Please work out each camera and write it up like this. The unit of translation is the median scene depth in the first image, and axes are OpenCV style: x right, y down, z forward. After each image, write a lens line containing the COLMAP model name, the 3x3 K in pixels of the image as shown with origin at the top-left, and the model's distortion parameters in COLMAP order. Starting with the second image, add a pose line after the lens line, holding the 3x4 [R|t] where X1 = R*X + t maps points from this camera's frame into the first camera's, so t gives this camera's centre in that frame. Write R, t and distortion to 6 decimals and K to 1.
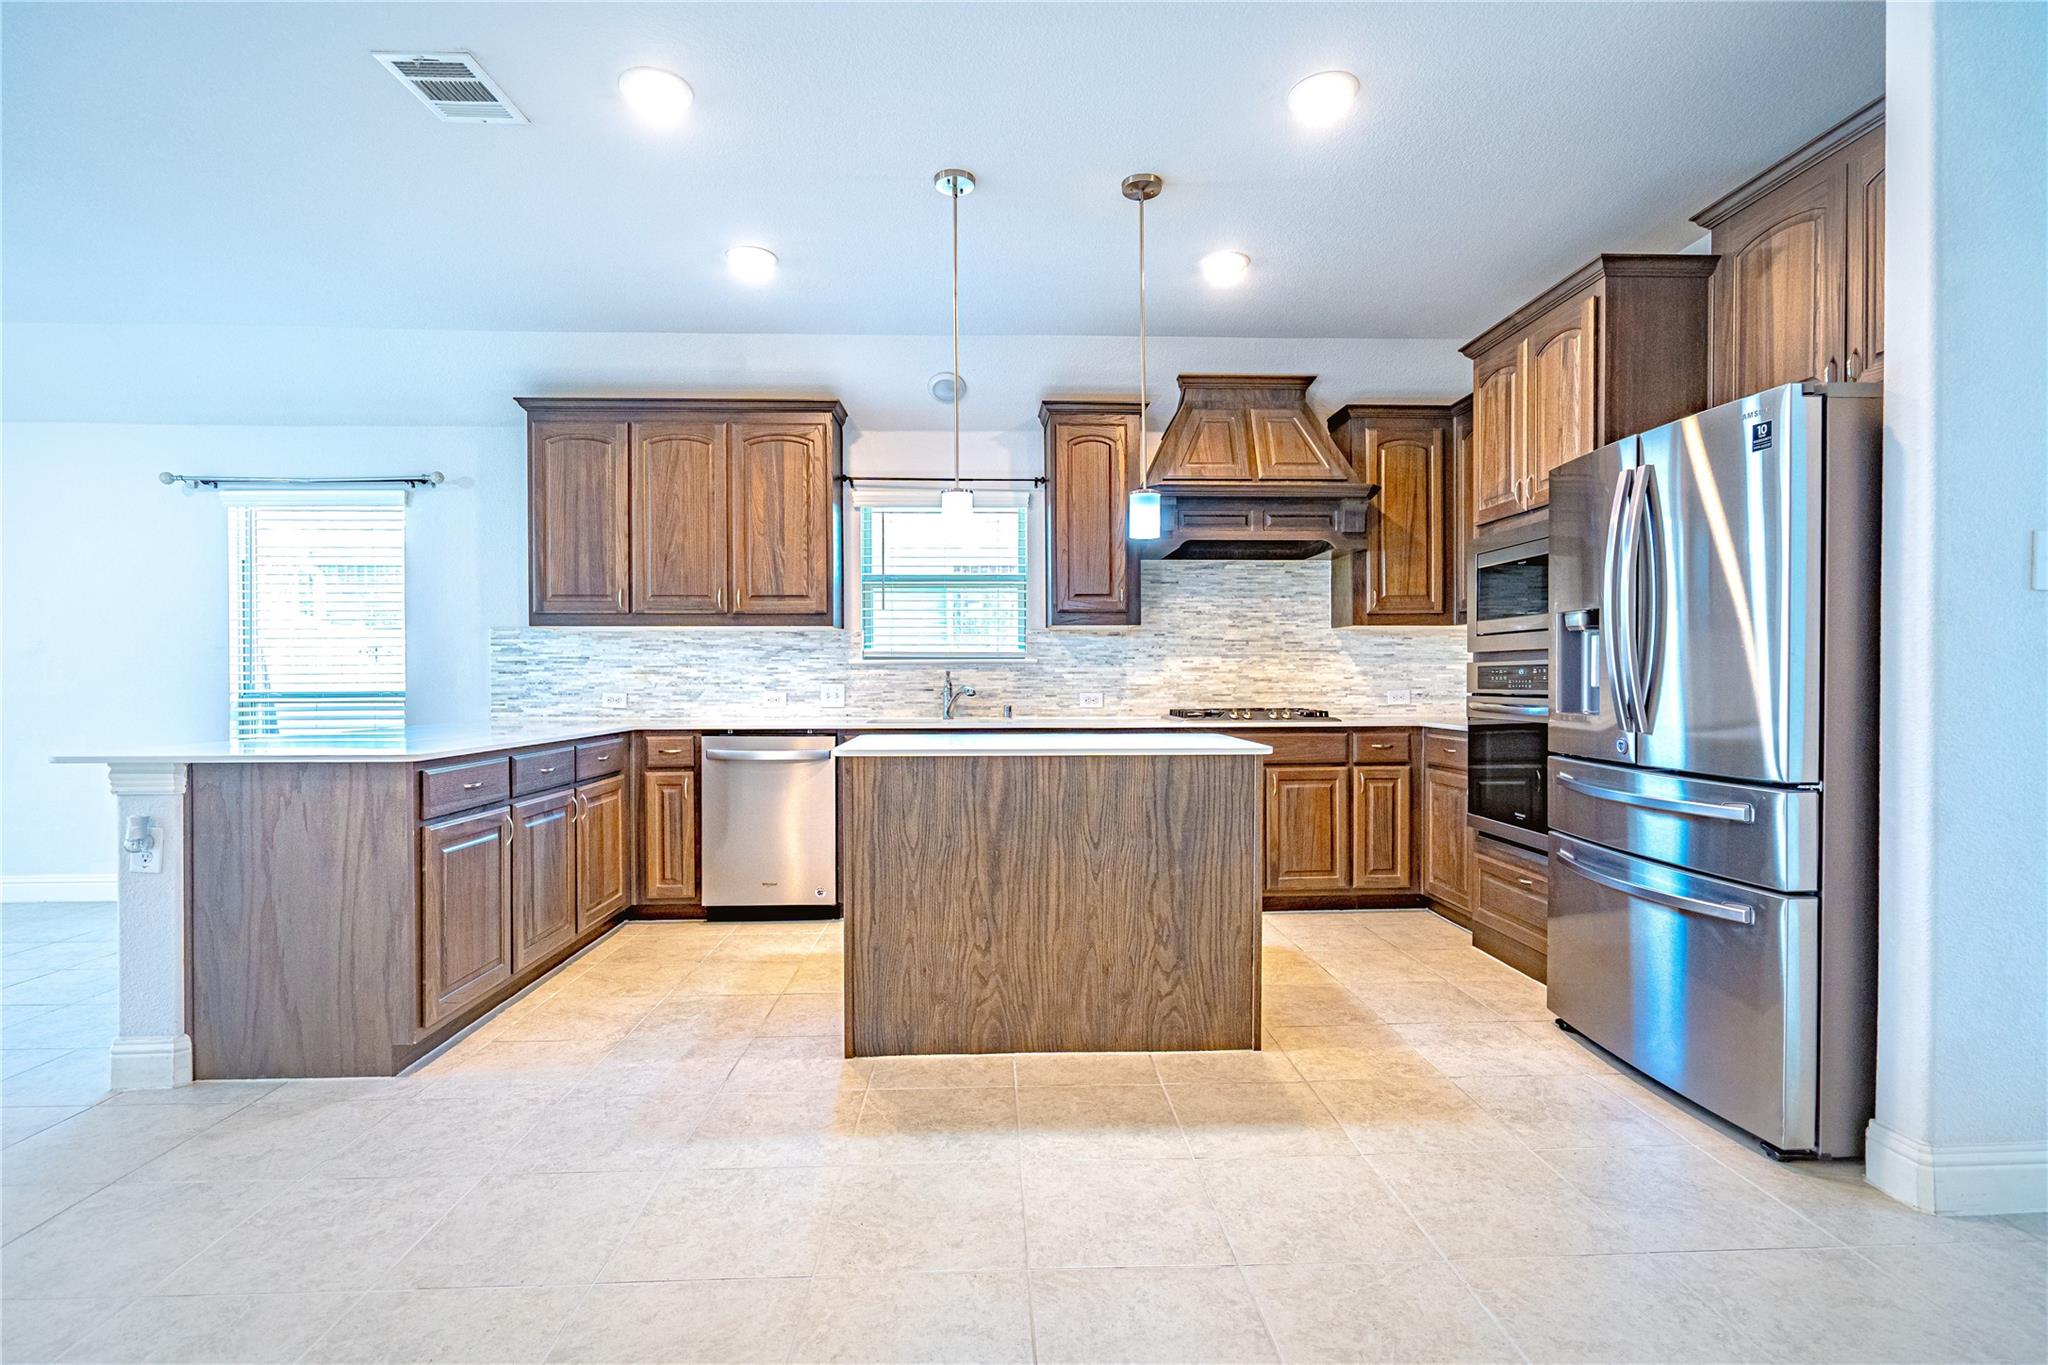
lens RADIAL K [[944.7, 0, 1023.1], [0, 944.7, 690.5], [0, 0, 1]] dist [-0.005131, 0.000086]
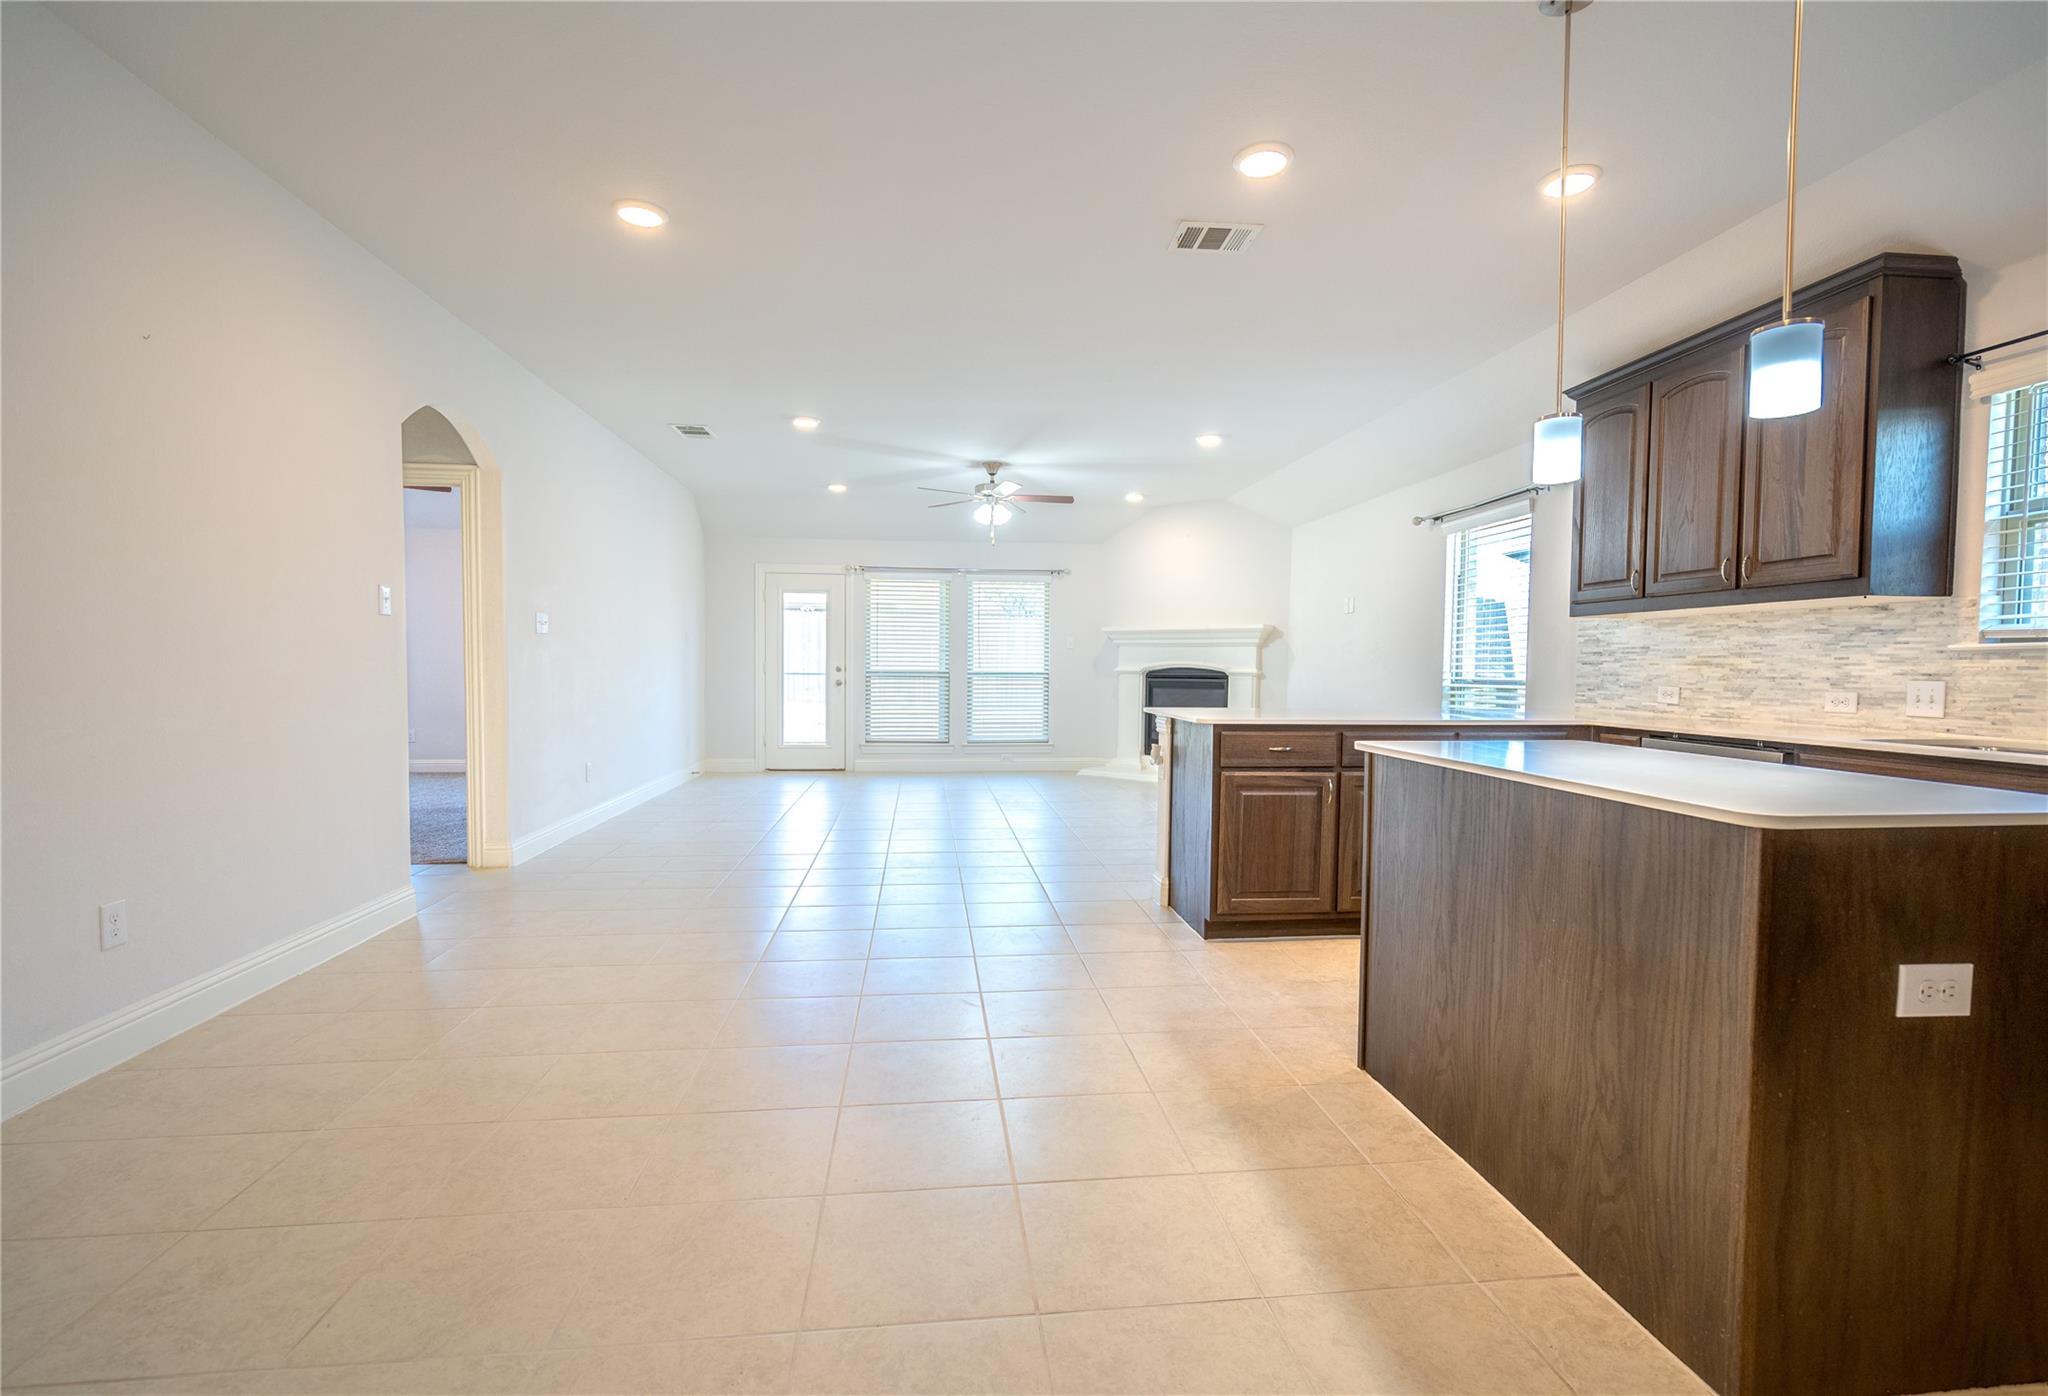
lens RADIAL K [[945.9, 0, 1036.7], [0, 945.9, 704.3], [0, 0, 1]] dist [-0.000612, -0.000201]
pose [[0.077472, 0.043412, -0.996049, 0.430056], [-0.022868, 0.998866, 0.041756, -0.004640], [0.996732, 0.019543, 0.078377, 0.355084]]
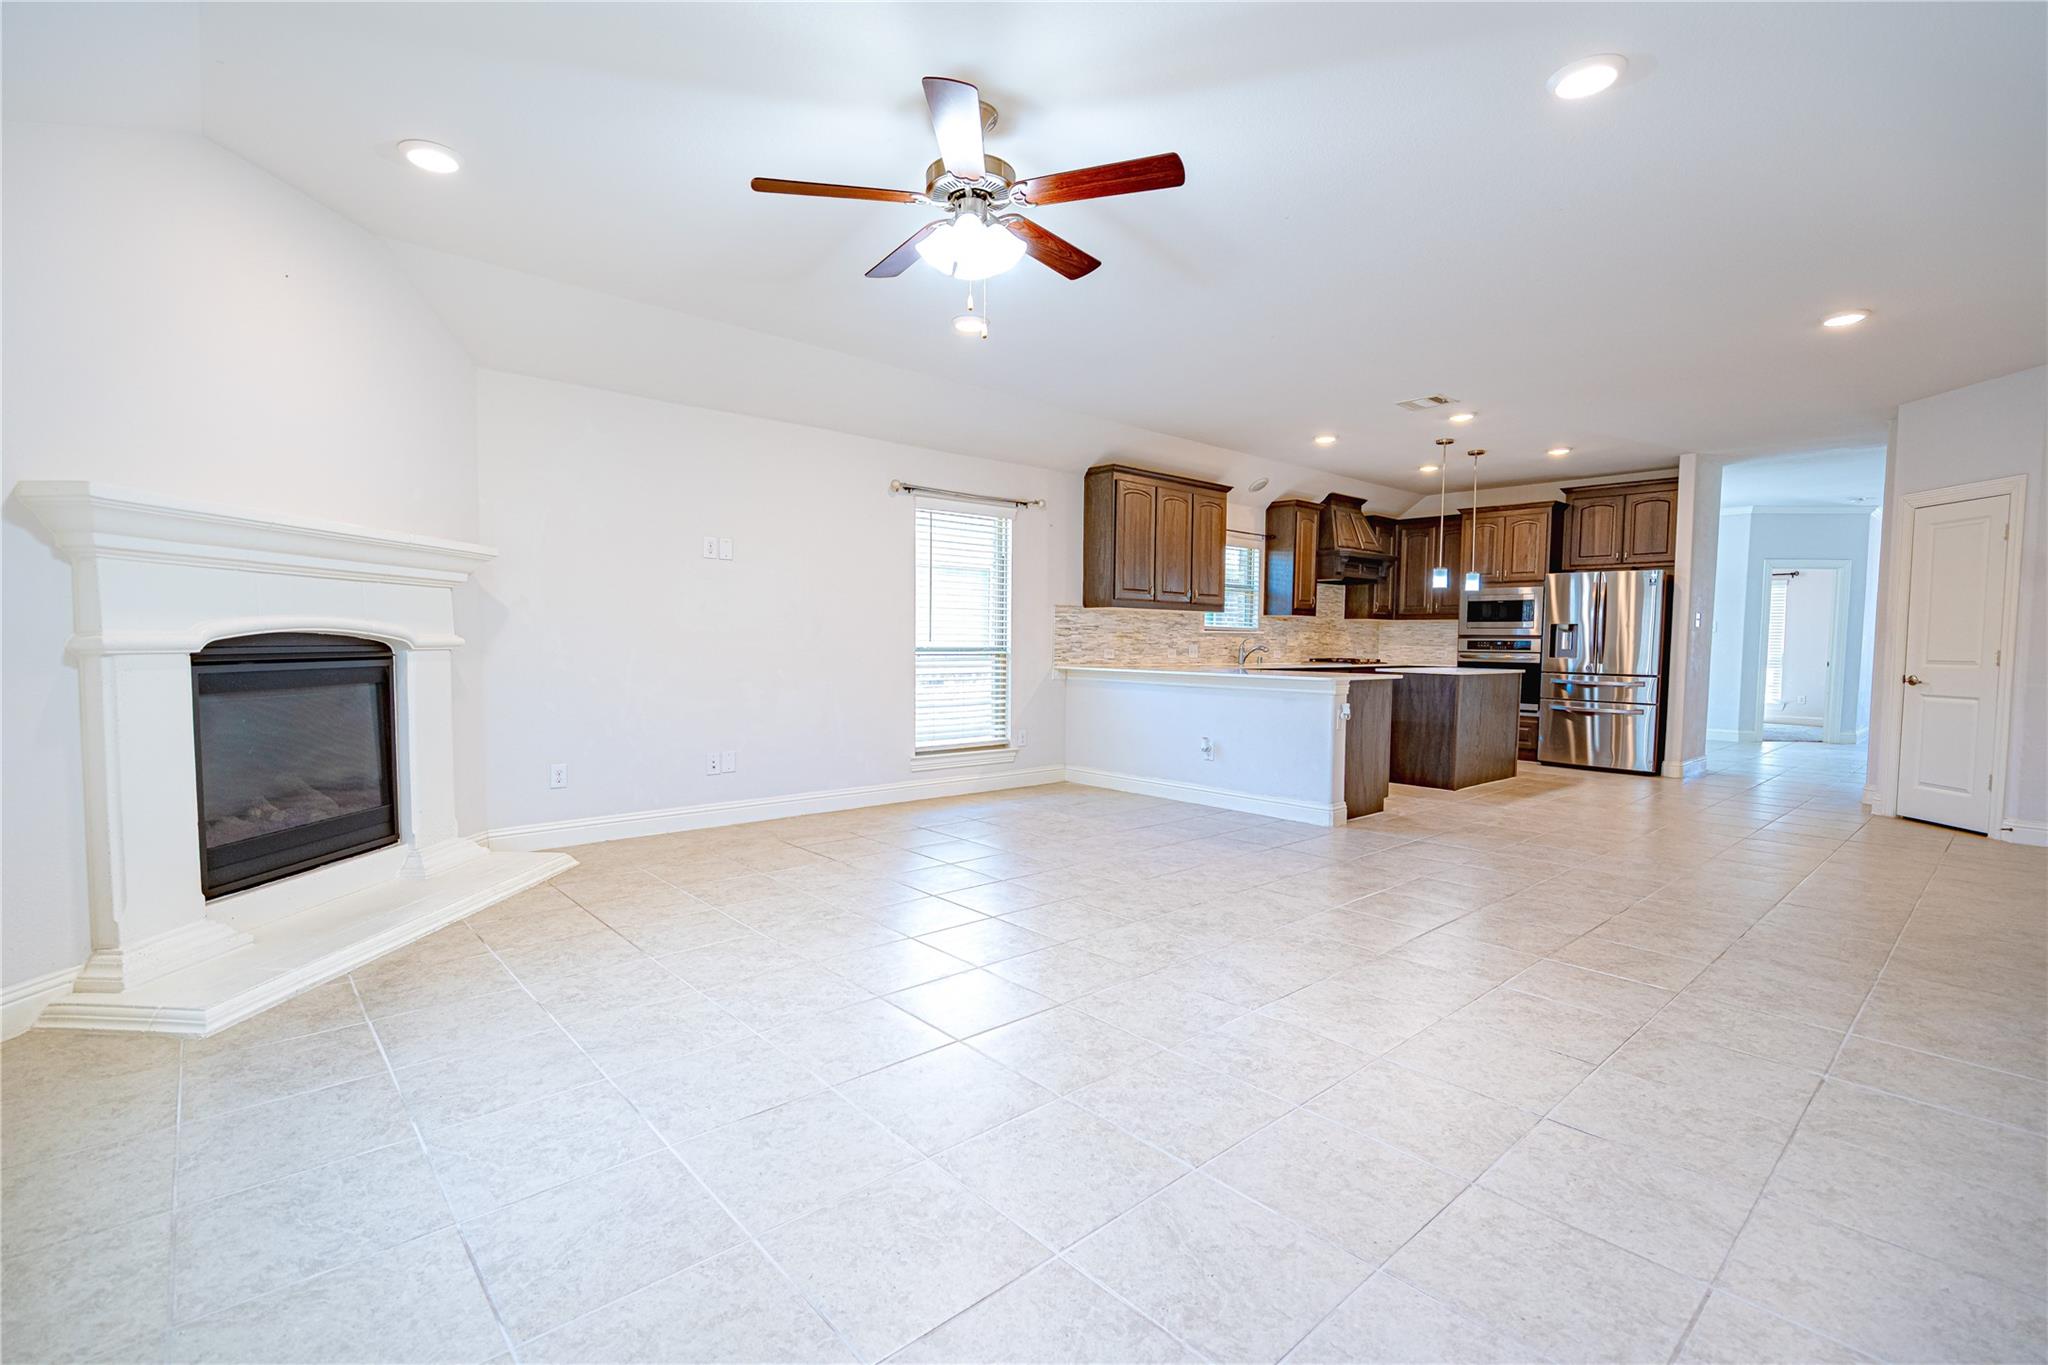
lens RADIAL K [[918.9, 0, 1013.3], [0, 918.9, 690.3], [0, 0, 1]] dist [-0.004497, -0.000067]
pose [[0.776195, -0.023091, 0.630070, -1.619154], [-0.005985, 0.999014, 0.043985, 0.005242], [-0.630465, -0.037912, 0.775291, -0.108570]]
